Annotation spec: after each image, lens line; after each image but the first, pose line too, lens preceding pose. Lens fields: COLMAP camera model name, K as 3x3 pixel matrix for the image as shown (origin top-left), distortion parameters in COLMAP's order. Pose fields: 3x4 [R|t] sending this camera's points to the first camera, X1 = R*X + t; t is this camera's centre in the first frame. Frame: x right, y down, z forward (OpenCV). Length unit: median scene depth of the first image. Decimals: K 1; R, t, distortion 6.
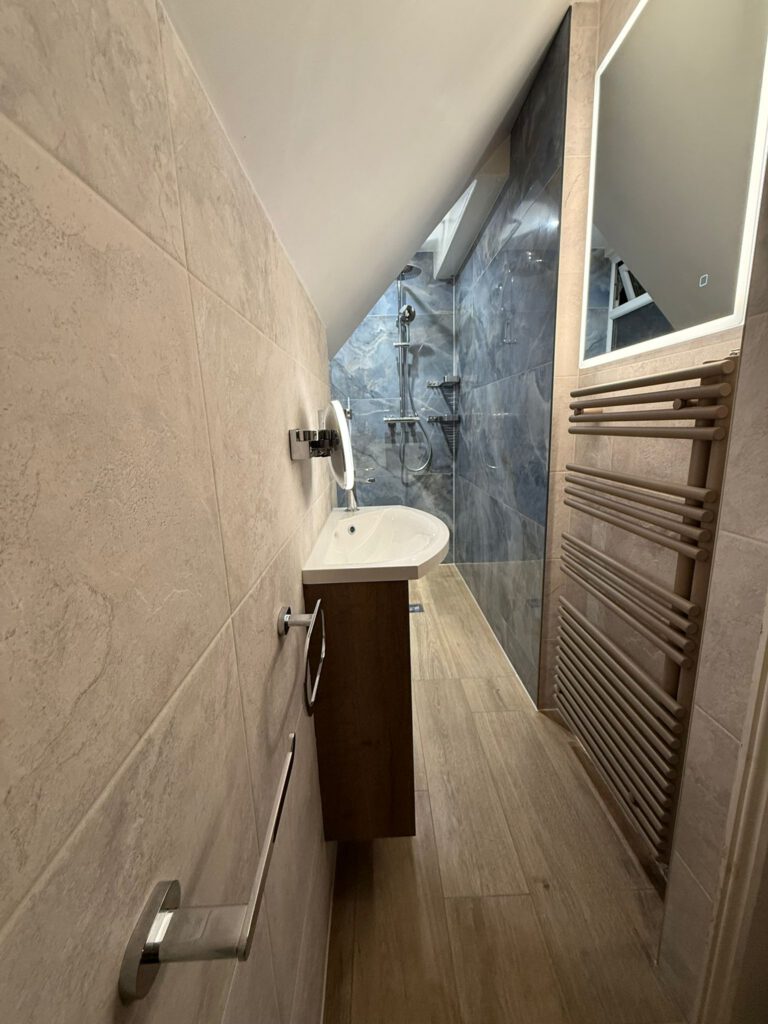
lens RADIAL K [[408.1, 0, 384.8], [0, 408.1, 511.9], [0, 0, 1]] dist [-0.001191, 0.000943]
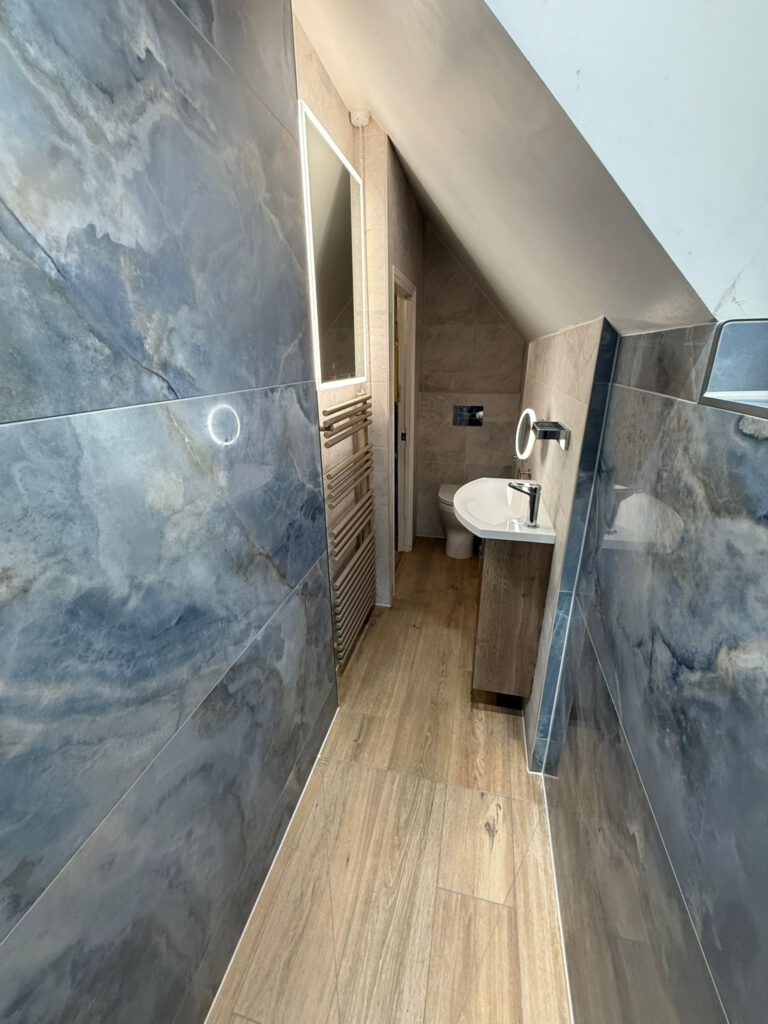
lens RADIAL K [[408.1, 0, 385.7], [0, 408.1, 510.5], [0, 0, 1]] dist [-0.001191, 0.000943]
pose [[-0.966948, -0.049895, 0.250042, 0.016039], [0.093688, 0.842537, 0.530428, -0.504226], [-0.237136, 0.536323, -0.810015, 1.584666]]
